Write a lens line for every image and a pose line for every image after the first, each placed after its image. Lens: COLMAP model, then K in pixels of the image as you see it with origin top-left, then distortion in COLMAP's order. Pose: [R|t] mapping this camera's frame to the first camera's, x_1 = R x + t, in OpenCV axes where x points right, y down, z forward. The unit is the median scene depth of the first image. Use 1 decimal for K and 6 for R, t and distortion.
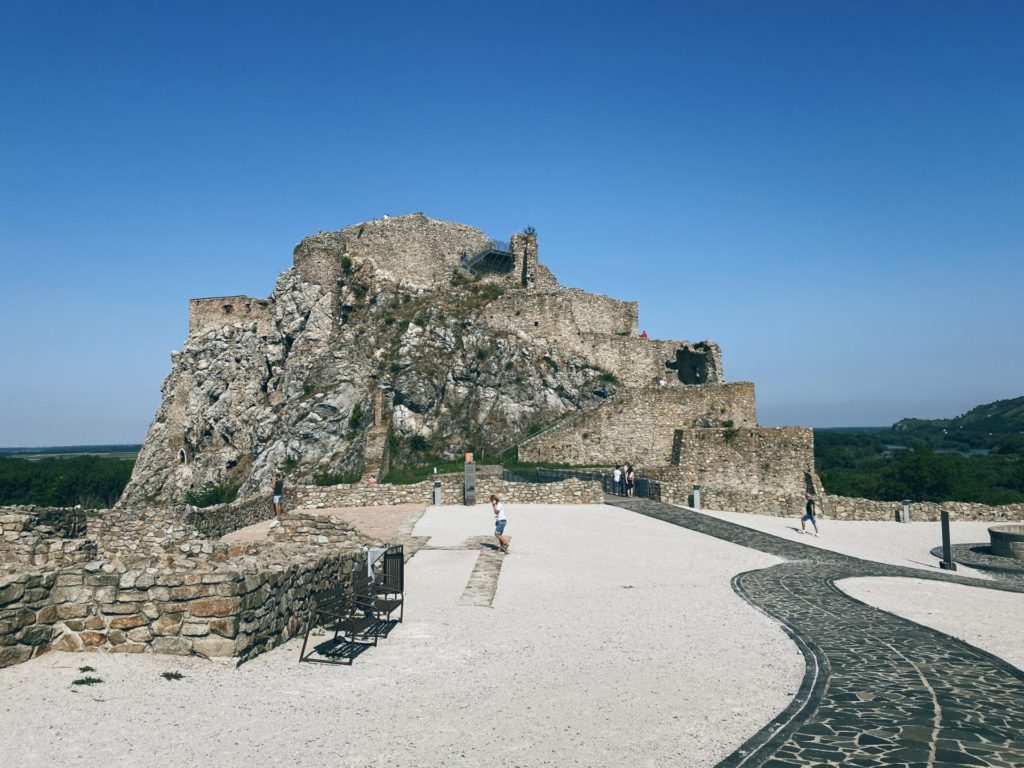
lens RADIAL K [[786.4, 0, 510.4], [0, 786.4, 383.1], [0, 0, 1]] dist [0.042321, -0.027852]
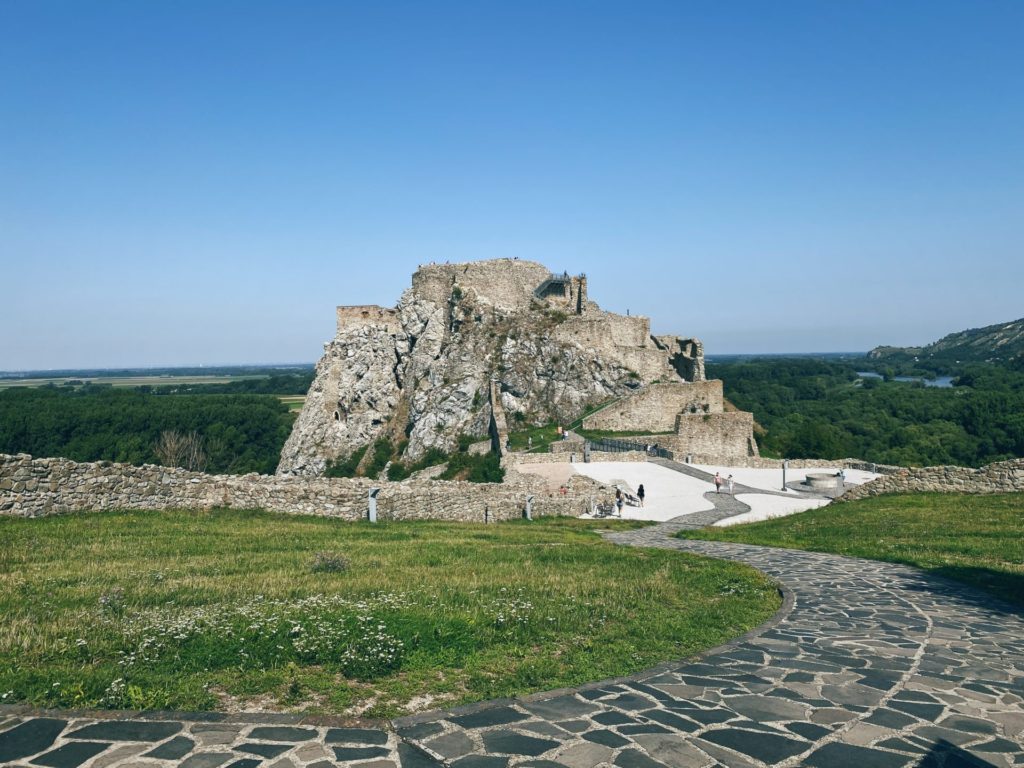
lens RADIAL K [[786.4, 0, 512.4], [0, 786.4, 382.5], [0, 0, 1]] dist [0.042321, -0.027852]
pose [[0.999717, 0.001400, 0.023744, -0.155560], [-0.003662, 0.995424, 0.095487, -0.138027], [-0.023502, -0.095547, 0.995147, -0.578110]]
